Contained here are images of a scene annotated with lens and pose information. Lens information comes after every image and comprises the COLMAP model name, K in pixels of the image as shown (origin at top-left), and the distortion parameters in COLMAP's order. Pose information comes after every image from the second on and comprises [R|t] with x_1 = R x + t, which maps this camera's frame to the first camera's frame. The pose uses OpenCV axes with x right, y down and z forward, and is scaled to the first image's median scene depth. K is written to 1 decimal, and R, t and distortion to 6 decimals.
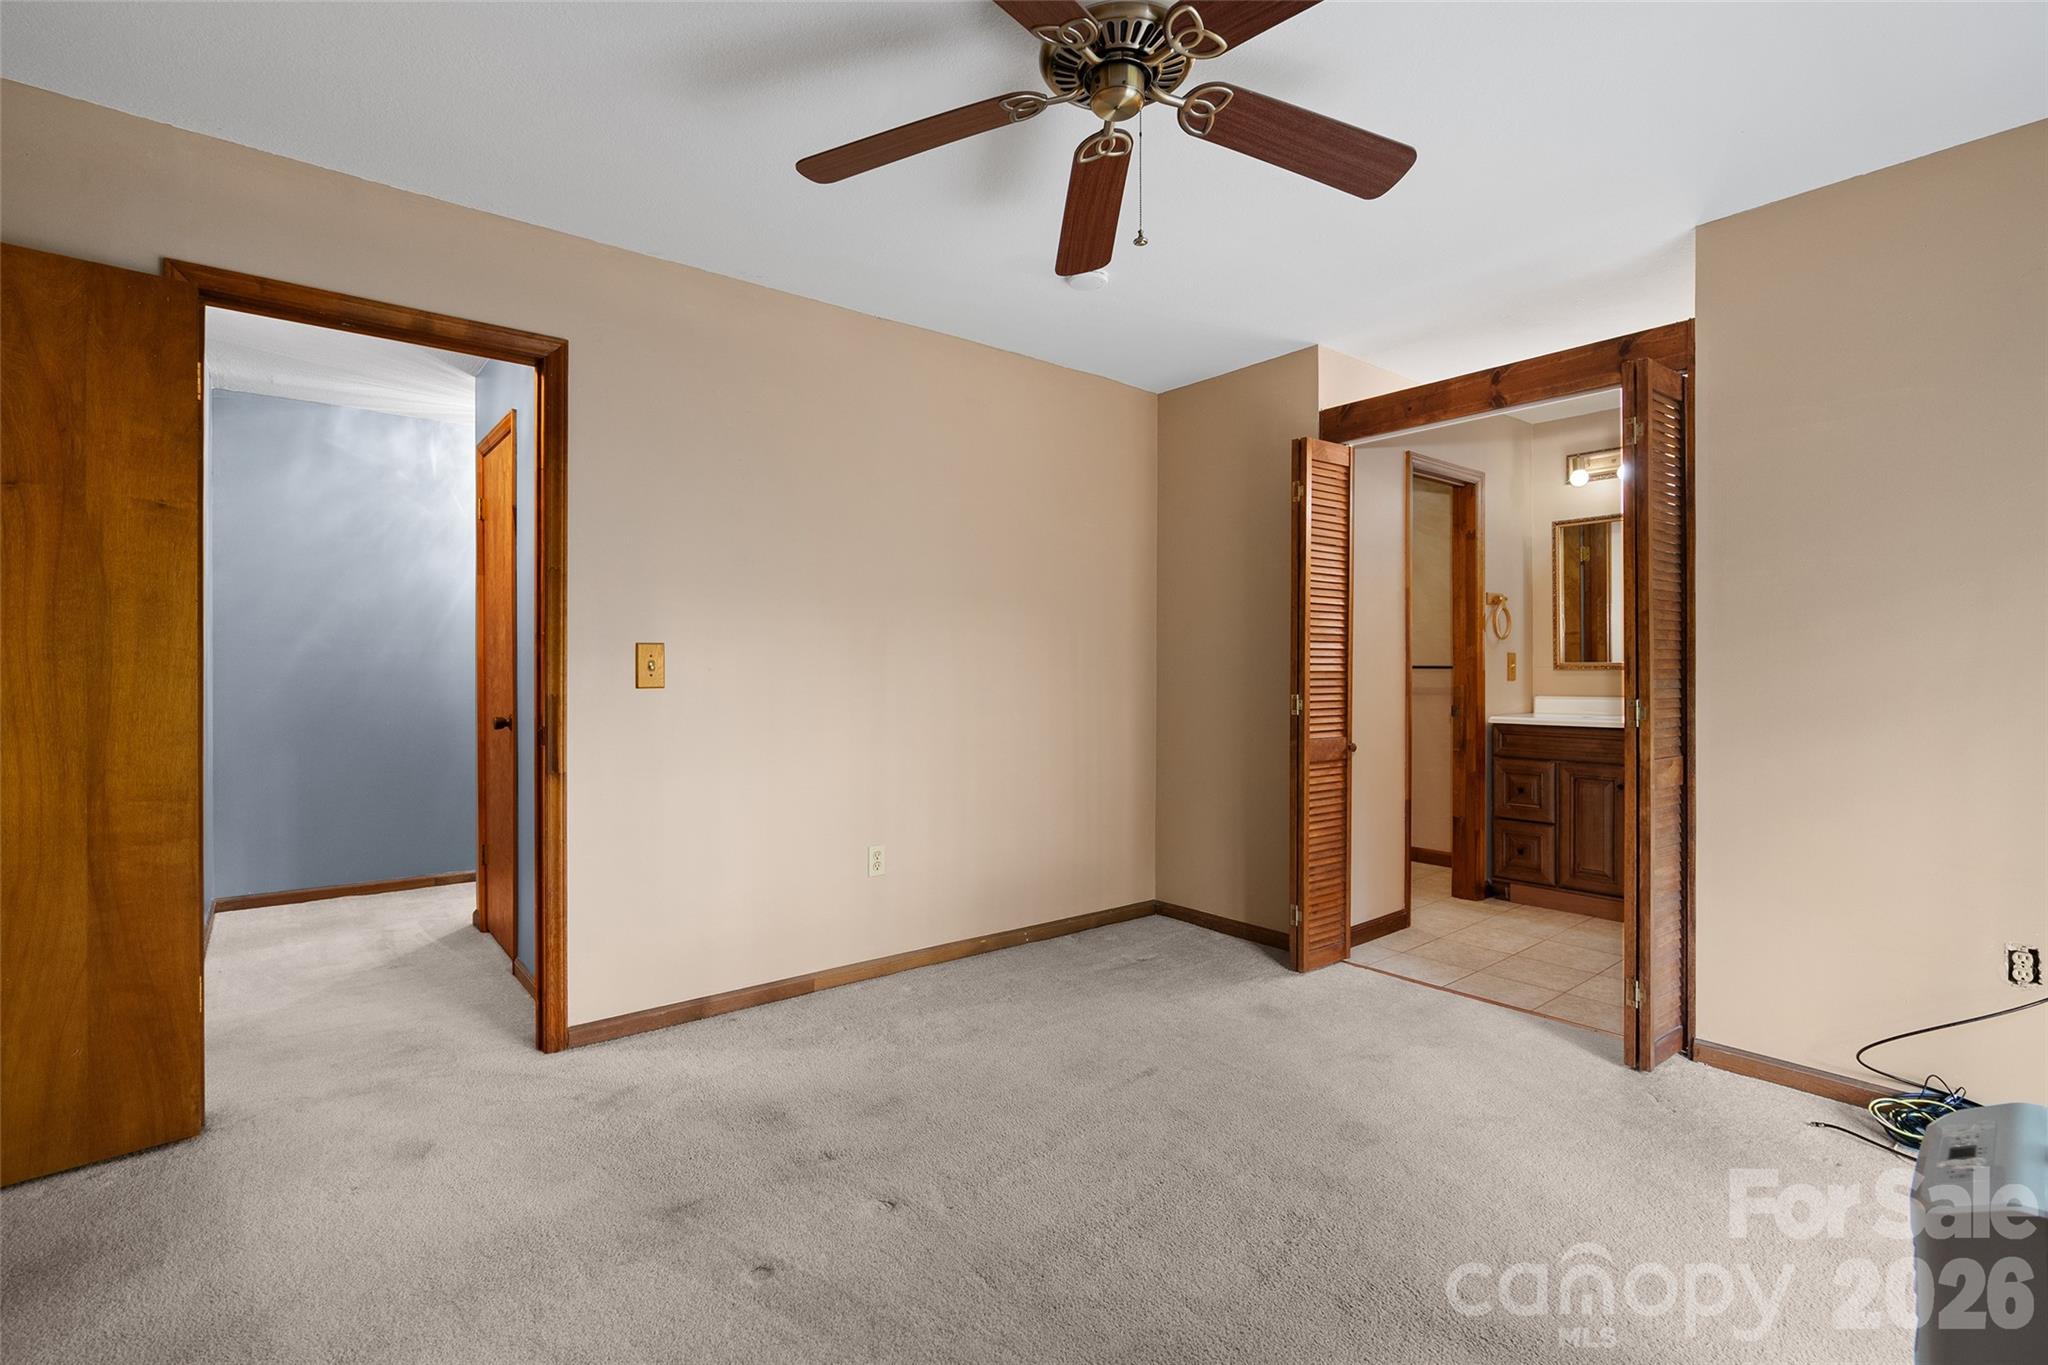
lens RADIAL K [[921.6, 0, 1024.8], [0, 921.6, 668.8], [0, 0, 1]] dist [-0.007882, 0.003248]
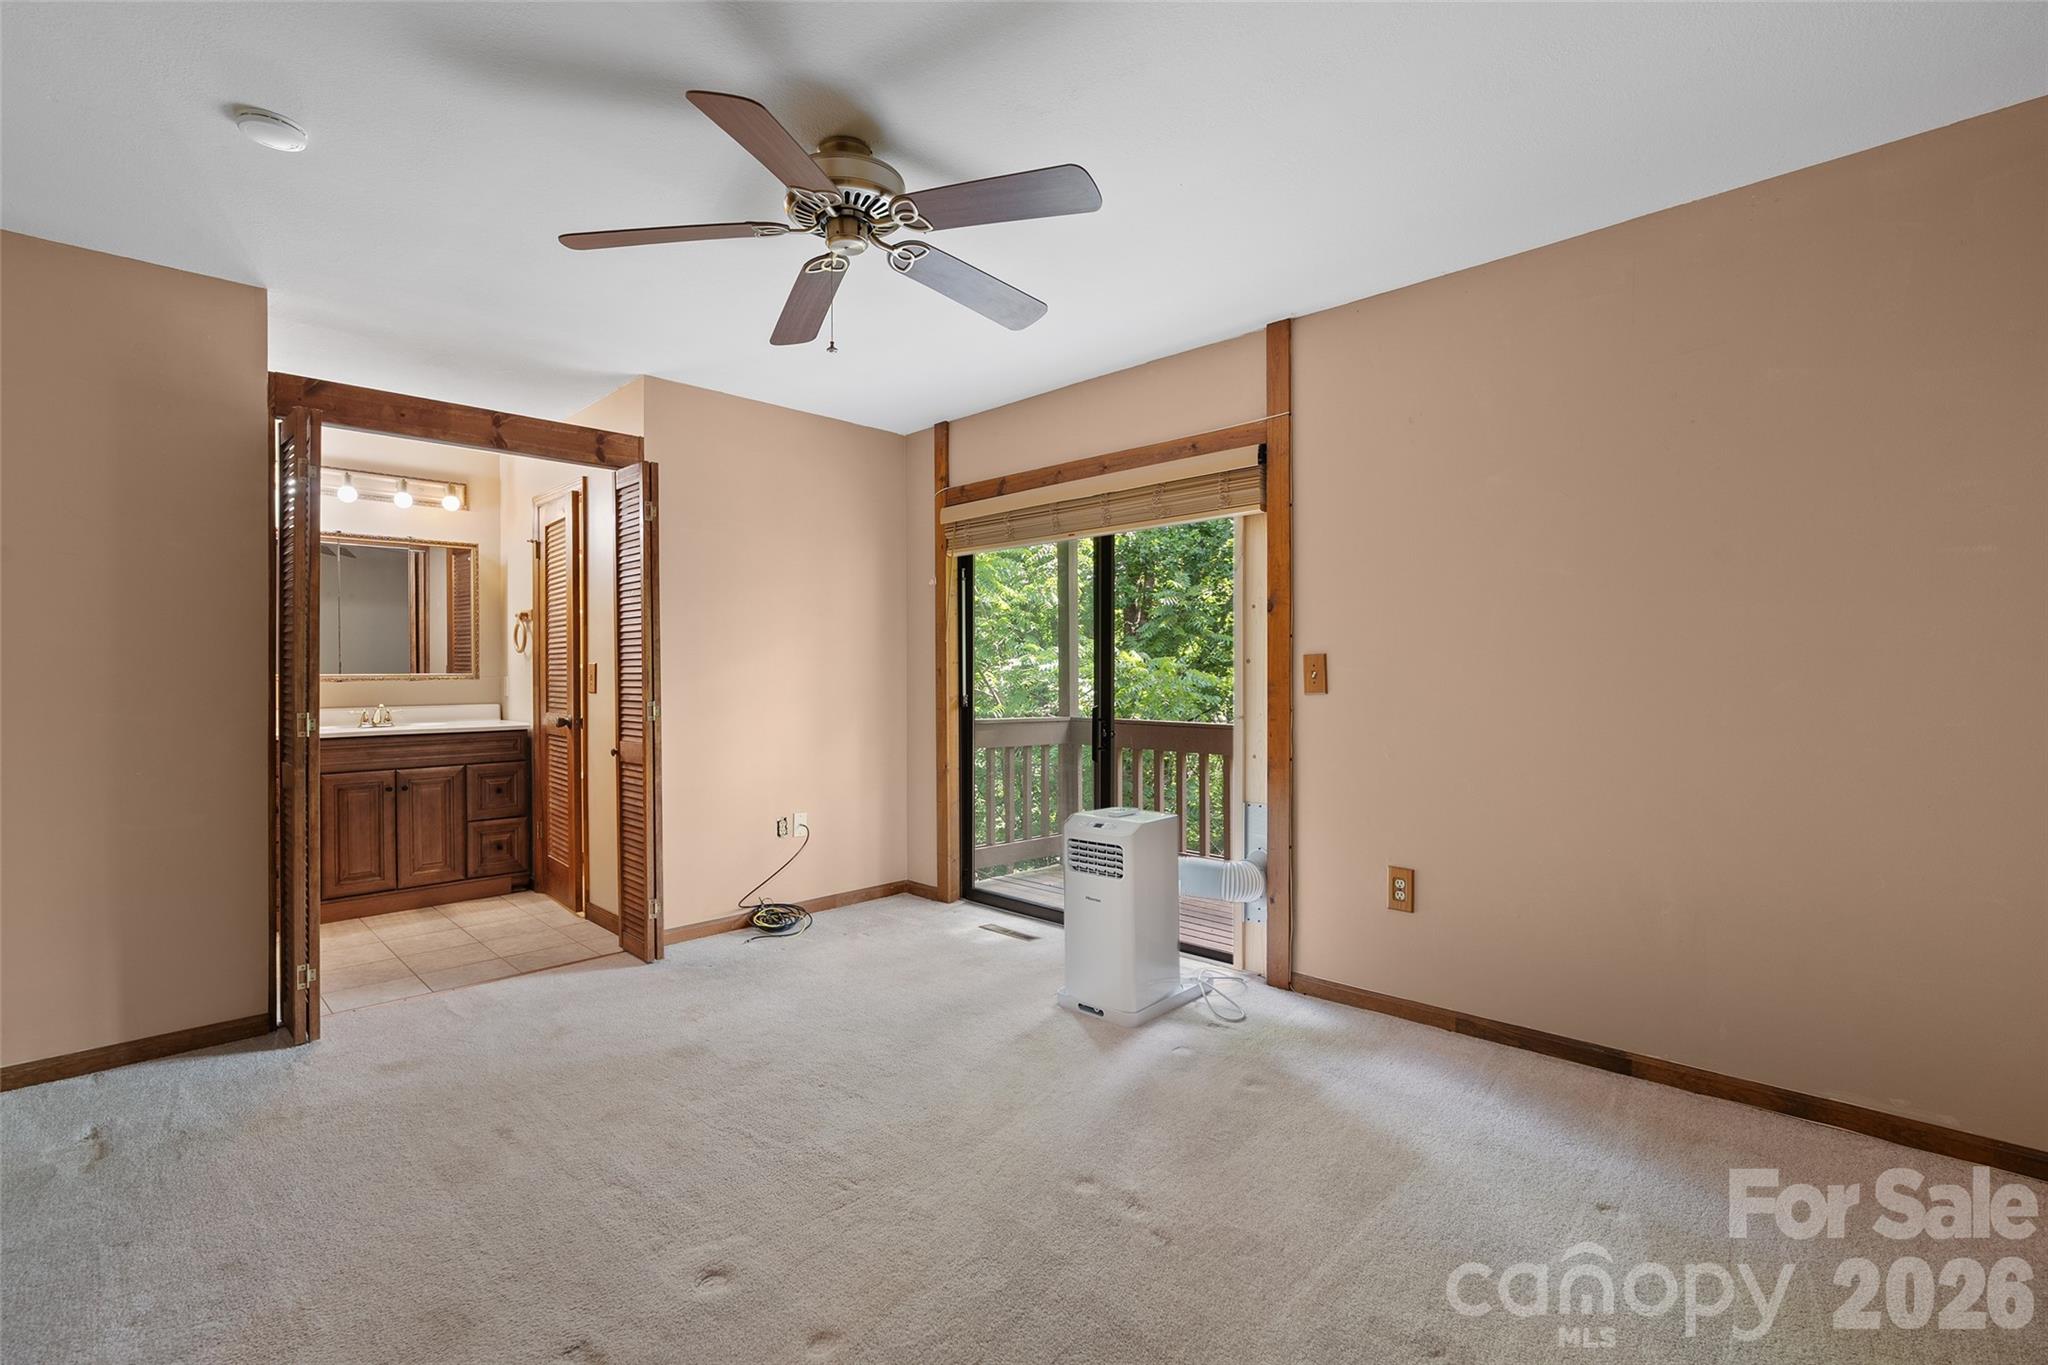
lens RADIAL K [[921.6, 0, 1020.4], [0, 921.6, 680.0], [0, 0, 1]] dist [-0.007882, 0.003248]
pose [[-0.100104, -0.007828, 0.994946, -0.571539], [0.002735, 0.999963, 0.008143, -0.007680], [-0.994973, 0.003536, -0.100079, 0.411468]]
